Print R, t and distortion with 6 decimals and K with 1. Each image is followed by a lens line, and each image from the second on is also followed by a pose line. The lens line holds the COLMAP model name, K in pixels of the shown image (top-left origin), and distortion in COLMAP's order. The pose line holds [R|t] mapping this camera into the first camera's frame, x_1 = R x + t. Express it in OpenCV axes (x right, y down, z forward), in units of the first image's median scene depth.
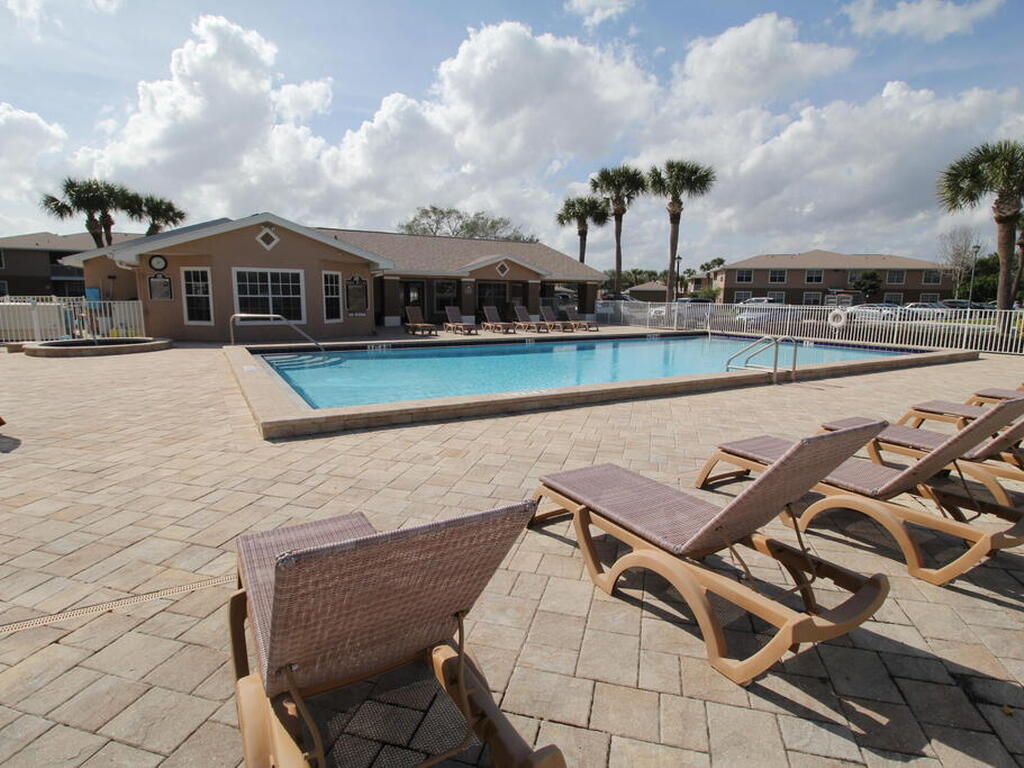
lens RADIAL K [[547.5, 0, 511.4], [0, 547.5, 382.9], [0, 0, 1]] dist [-0.004495, -0.002412]
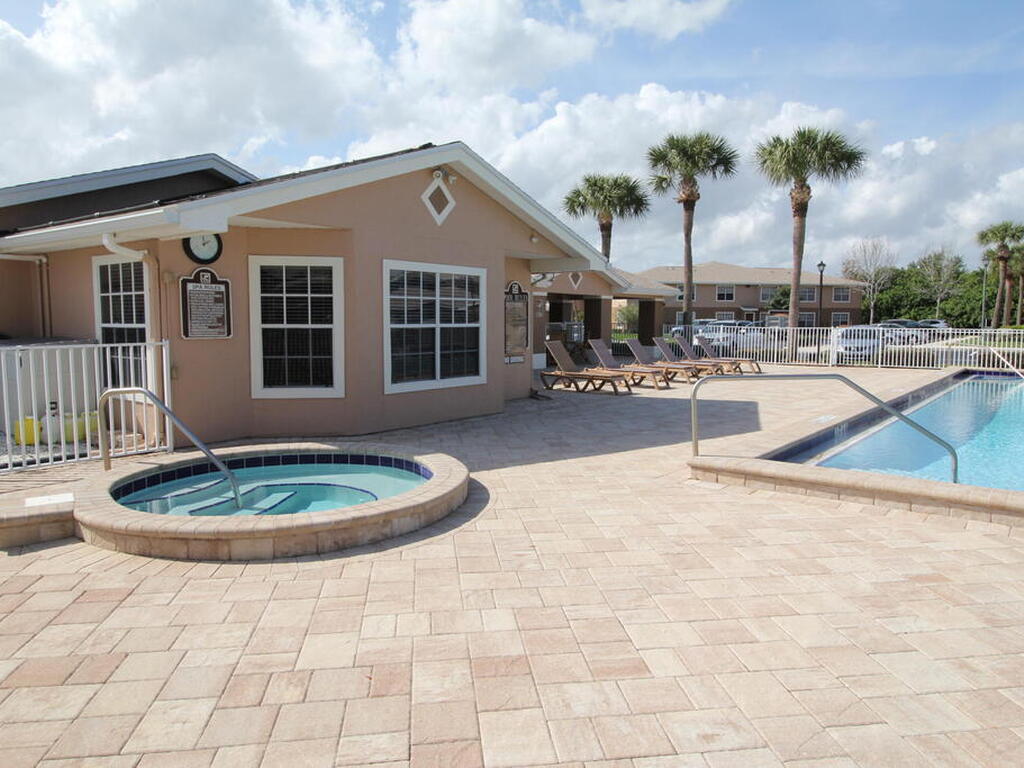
lens RADIAL K [[730.5, 0, 513.4], [0, 730.5, 381.2], [0, 0, 1]] dist [0.014182, 0.000398]
pose [[0.920876, -0.042202, 0.387566, -0.605584], [0.070445, 0.995772, -0.058950, -0.070537], [-0.383439, 0.081588, 0.919955, 0.411626]]
